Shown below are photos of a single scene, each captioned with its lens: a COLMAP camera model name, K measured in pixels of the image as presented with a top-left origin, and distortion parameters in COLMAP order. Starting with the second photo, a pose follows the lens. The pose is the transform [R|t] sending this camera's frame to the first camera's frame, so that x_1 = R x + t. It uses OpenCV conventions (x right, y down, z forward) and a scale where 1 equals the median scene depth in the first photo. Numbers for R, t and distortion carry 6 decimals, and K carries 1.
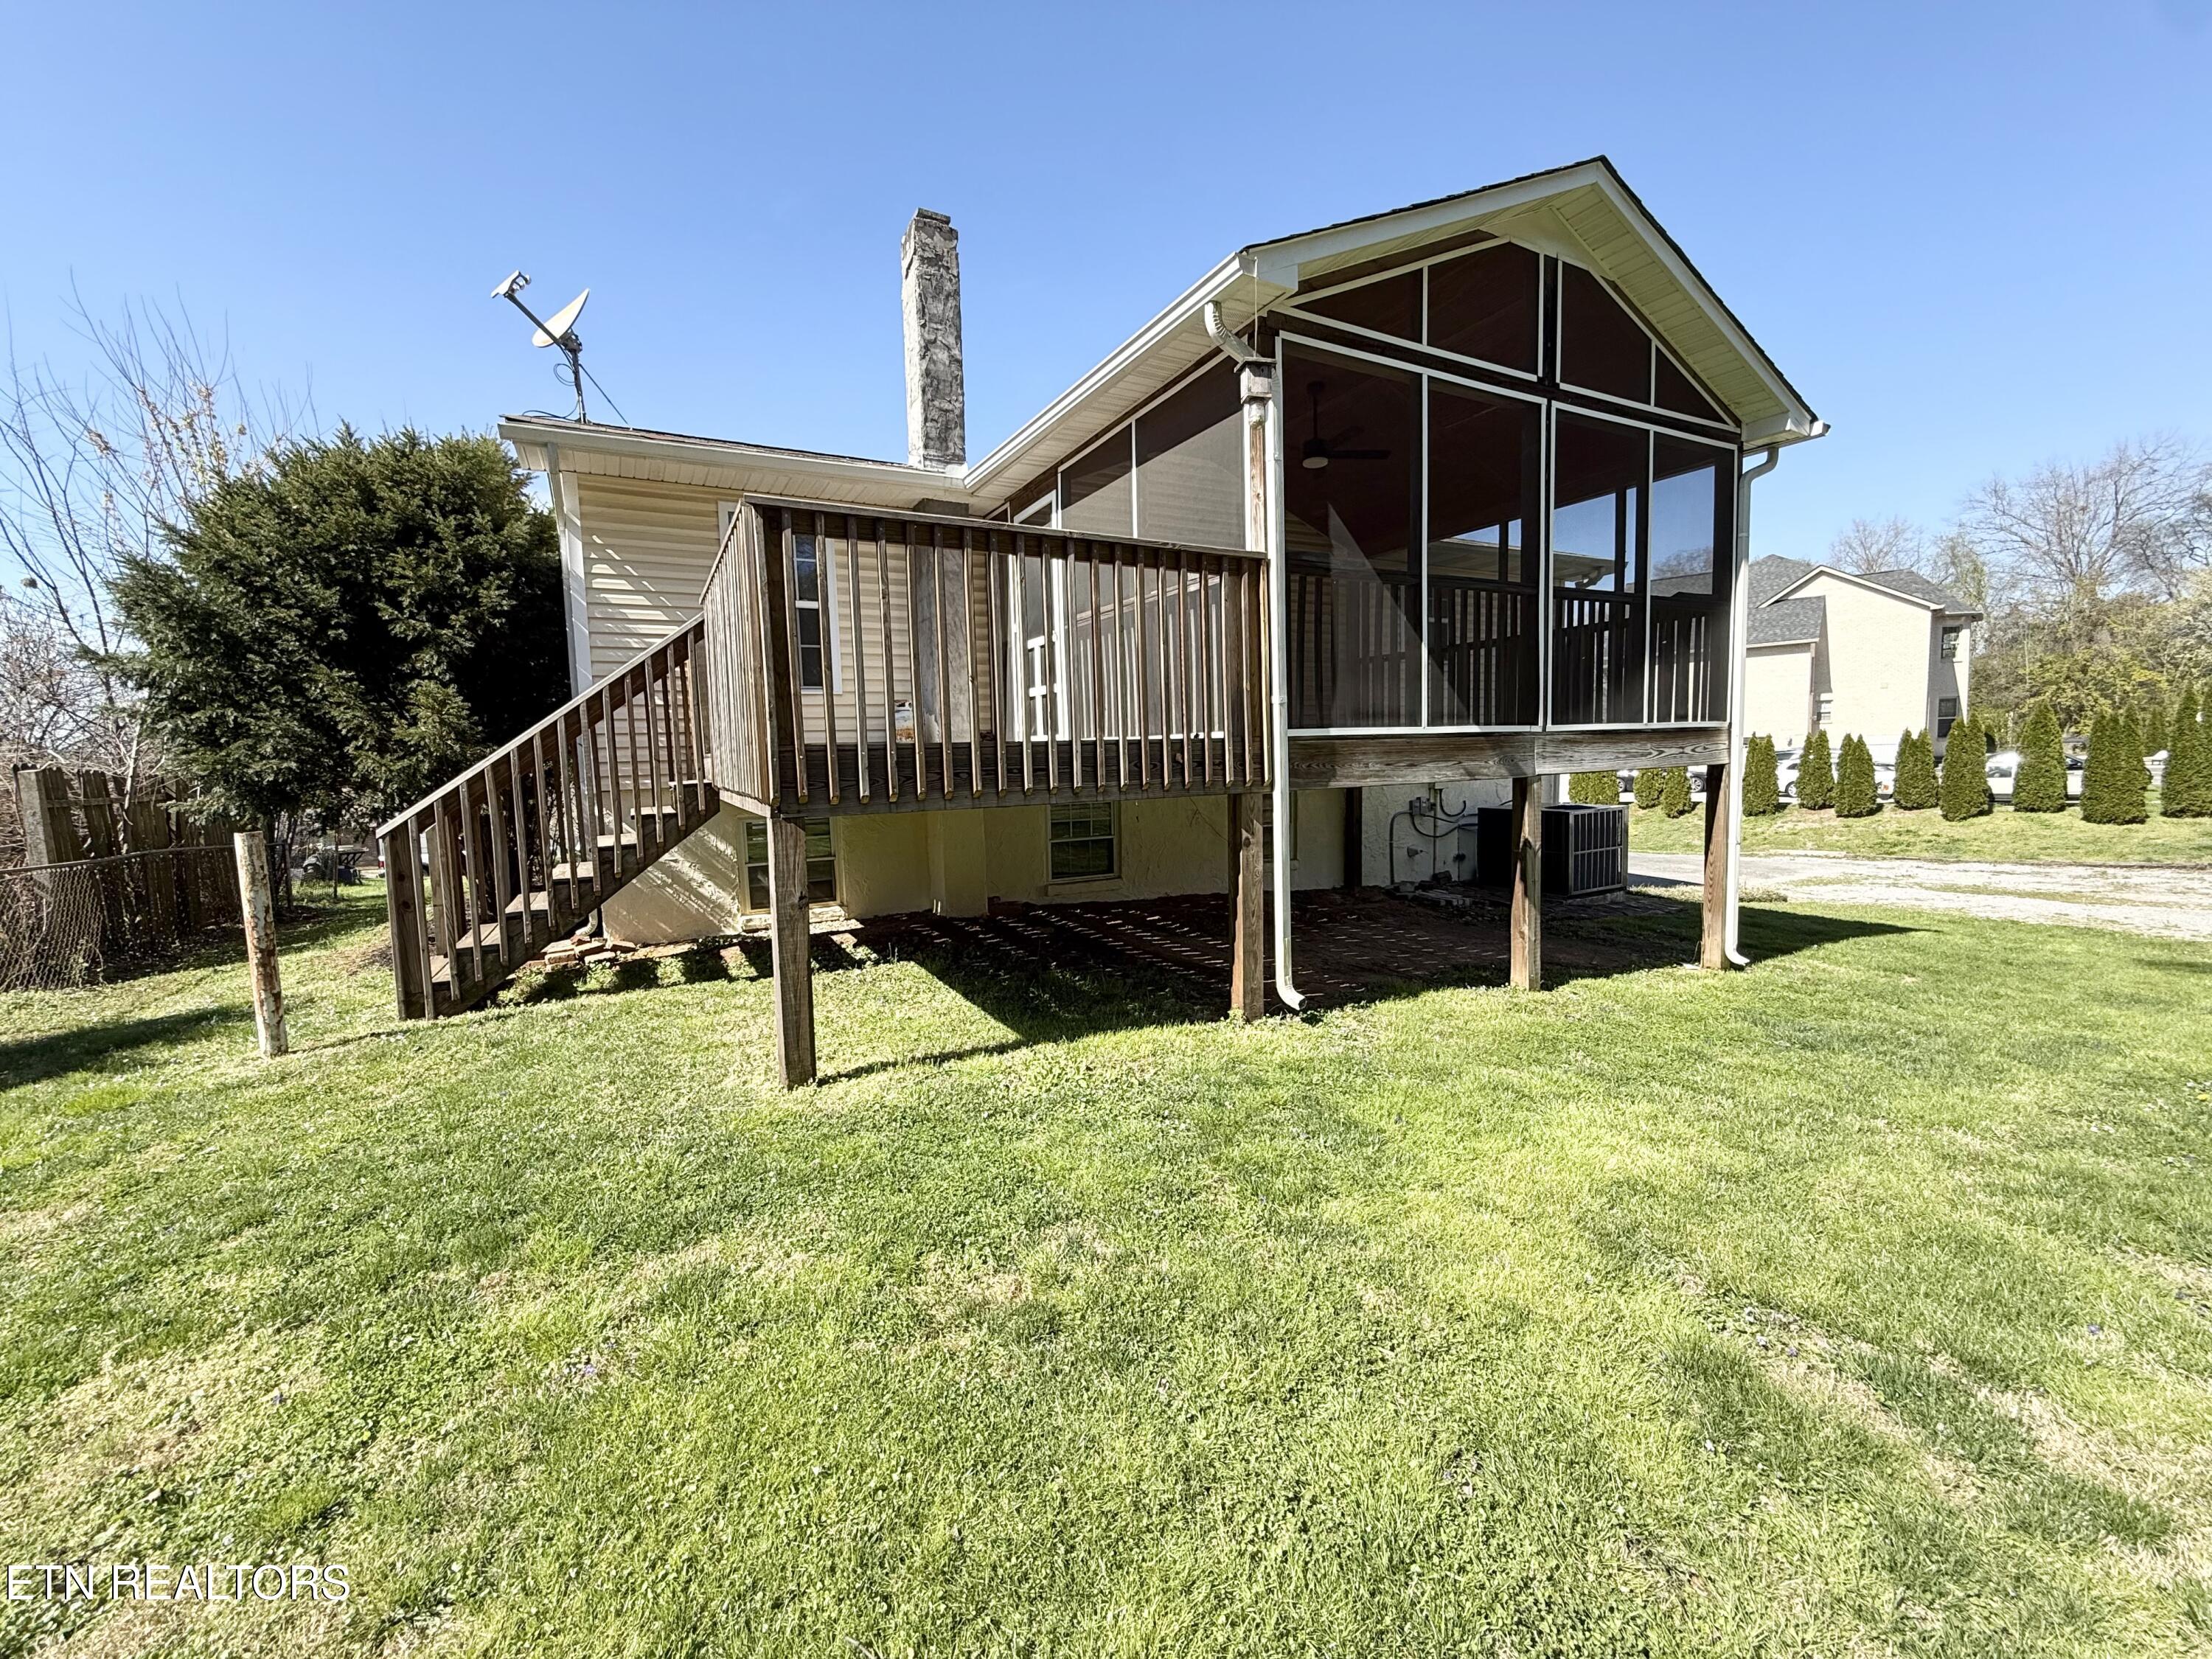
lens RADIAL K [[875.1, 0, 1100.4], [0, 875.1, 821.9], [0, 0, 1]] dist [-0.002470, 0.000349]
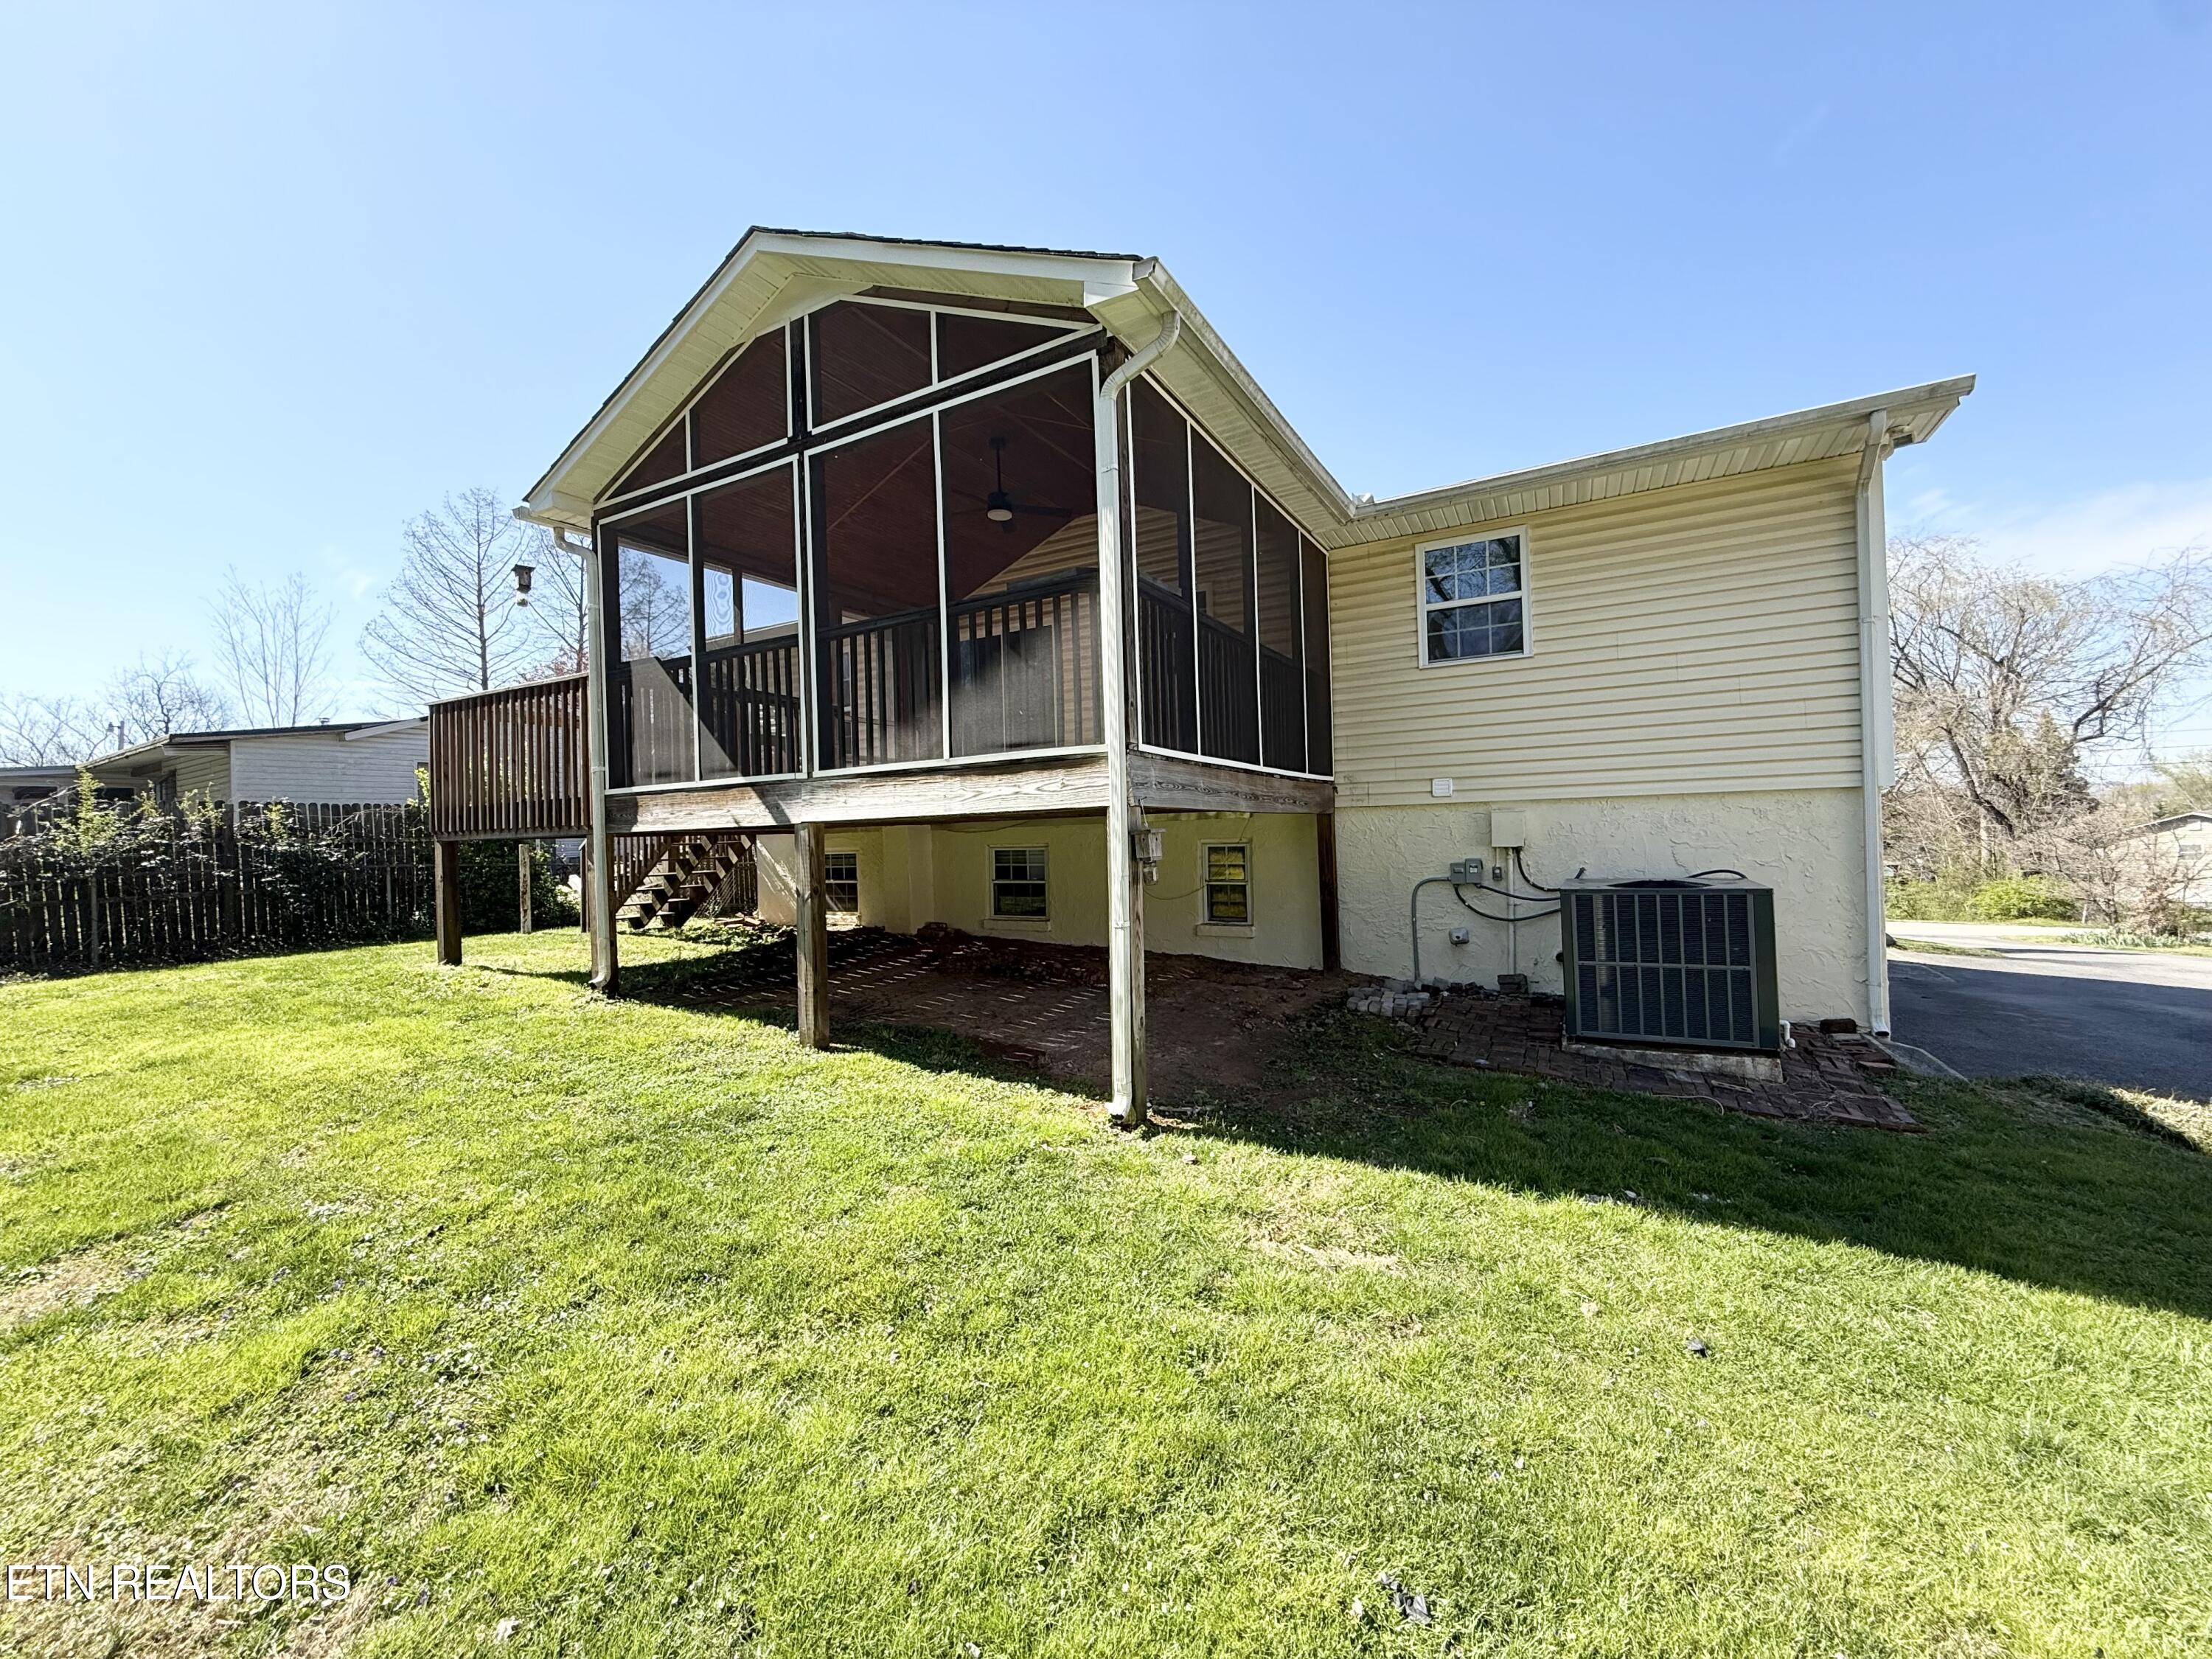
lens RADIAL K [[875.1, 0, 1104.2], [0, 875.1, 822.1], [0, 0, 1]] dist [-0.002470, 0.000349]
pose [[0.544861, -0.002167, -0.838524, 1.540713], [-0.050119, 0.998125, -0.035146, -0.036519], [0.837027, 0.061175, 0.543731, 0.761761]]
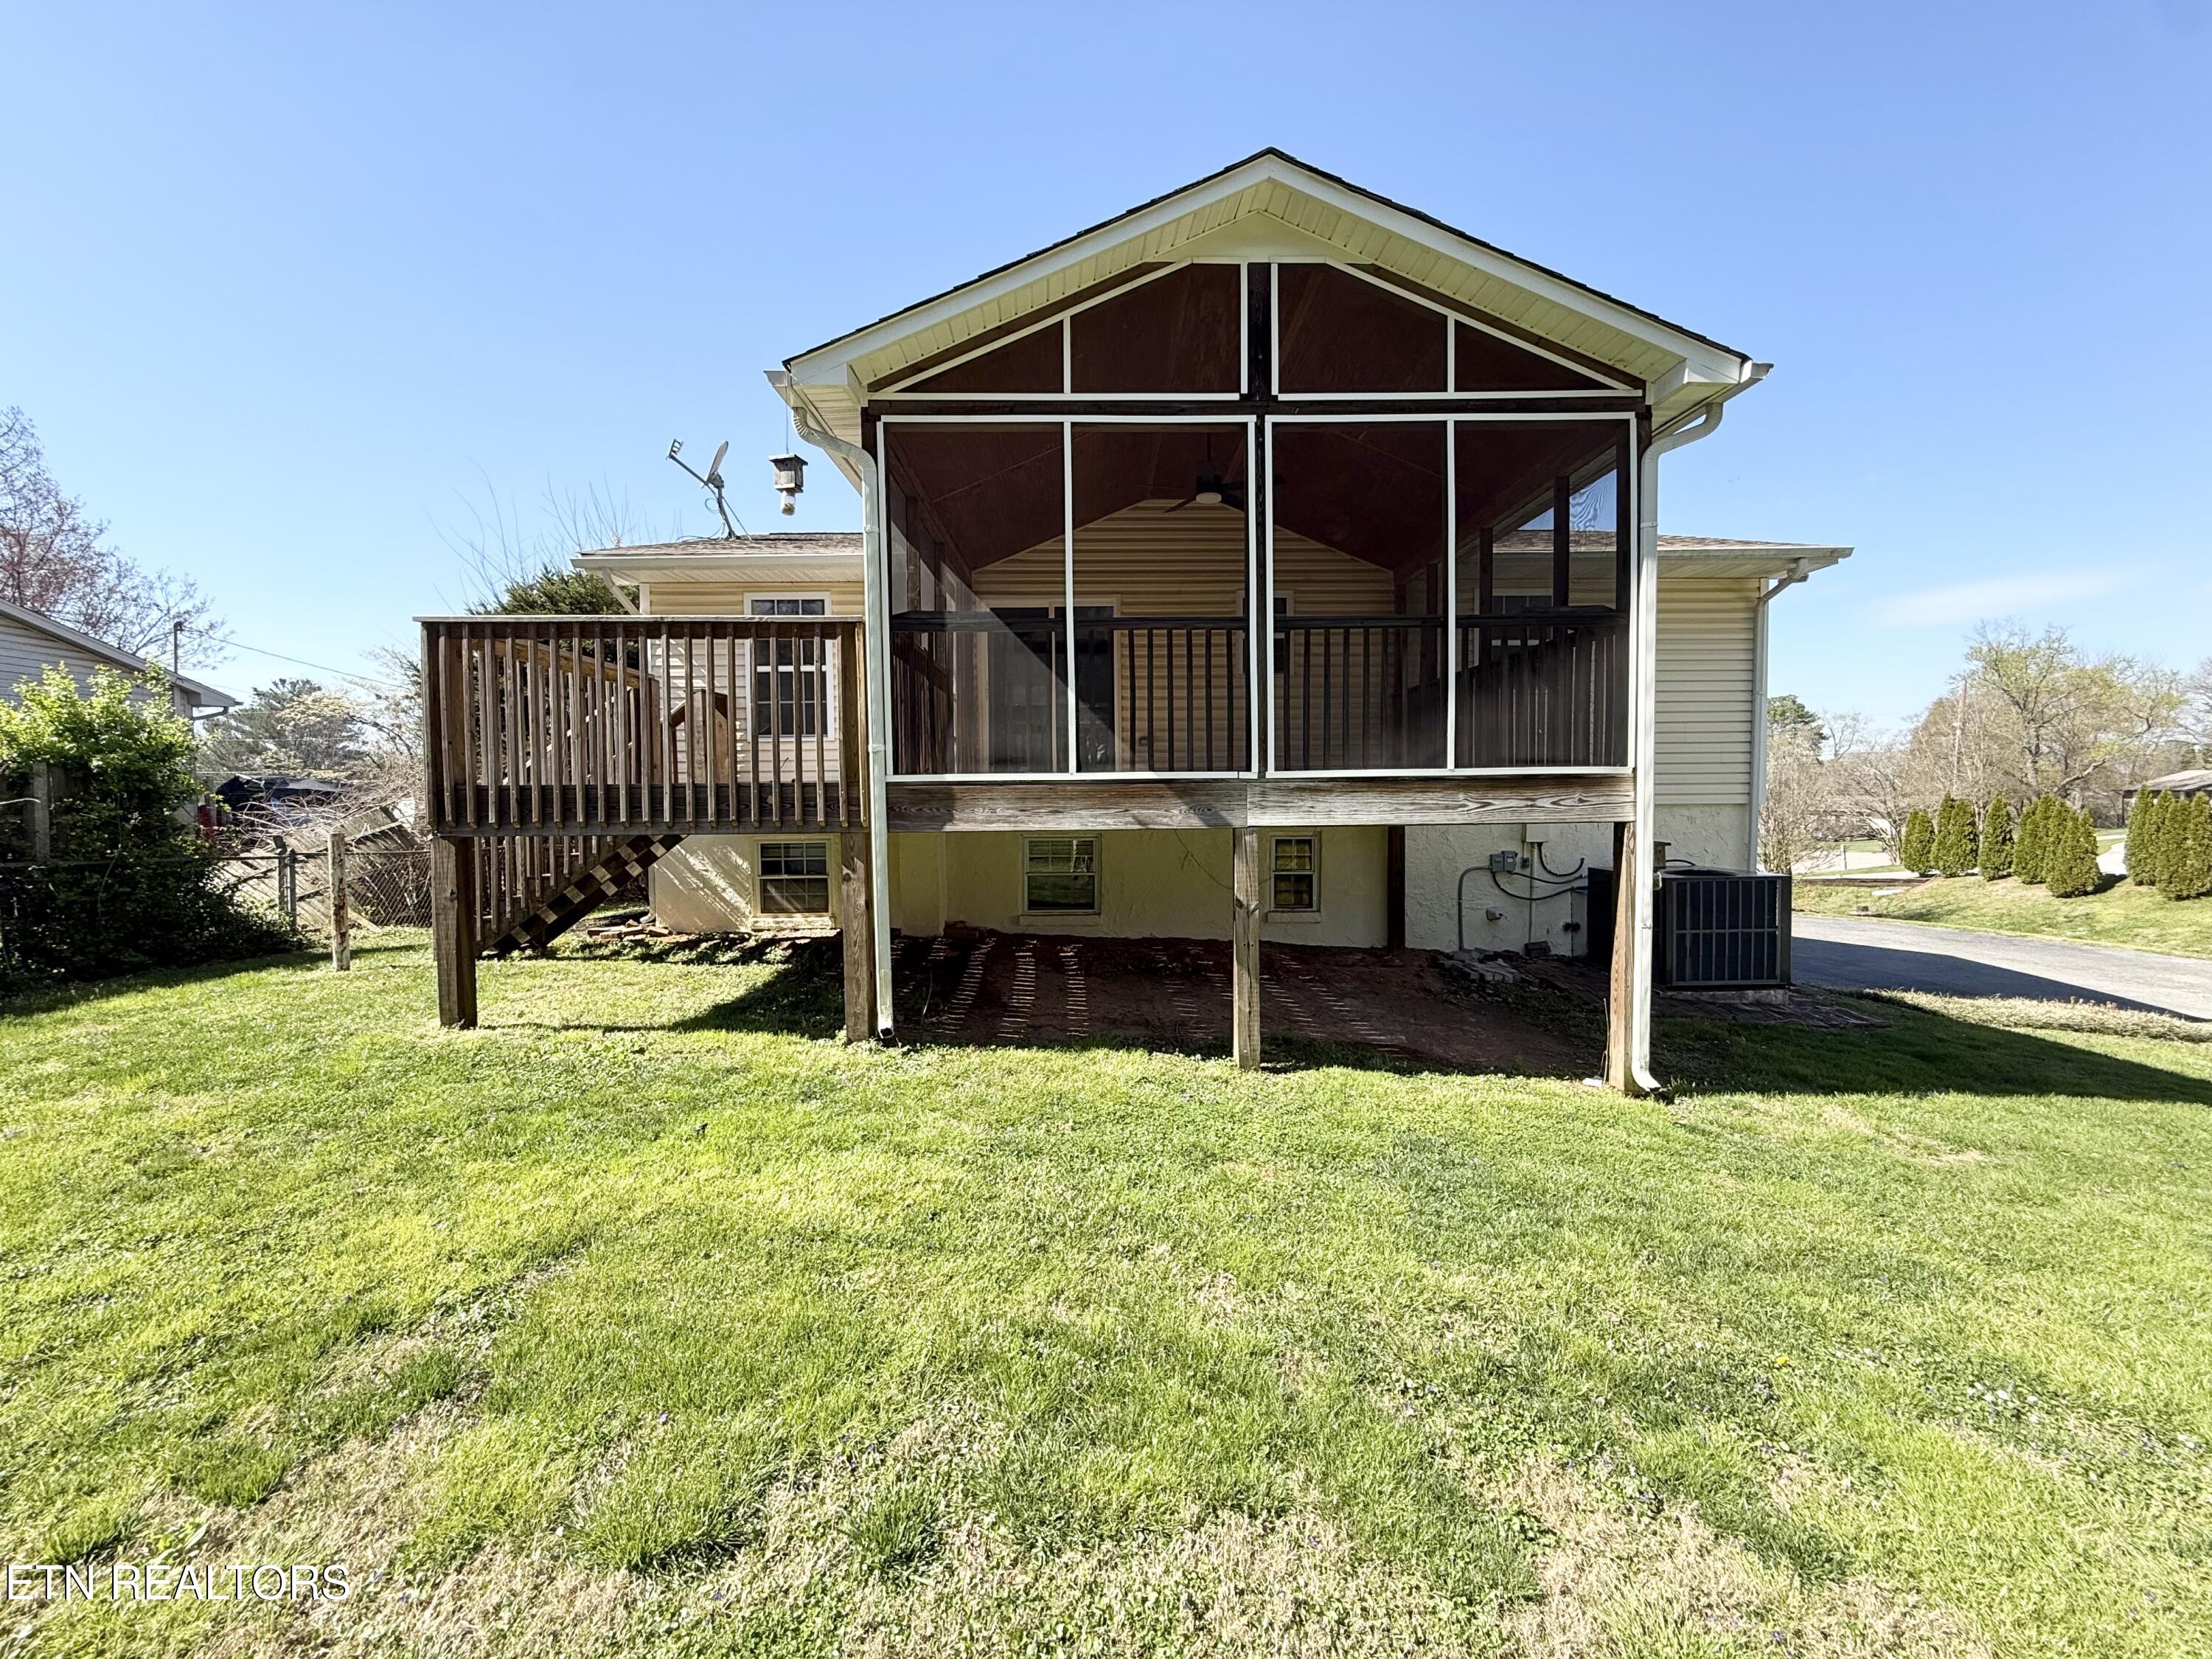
lens RADIAL K [[875.1, 0, 1102.6], [0, 875.1, 821.9], [0, 0, 1]] dist [-0.002470, 0.000349]
pose [[0.892180, 0.032231, -0.450528, 0.783413], [-0.049990, 0.998369, -0.027570, -0.026622], [0.448904, 0.047120, 0.892337, 0.131819]]
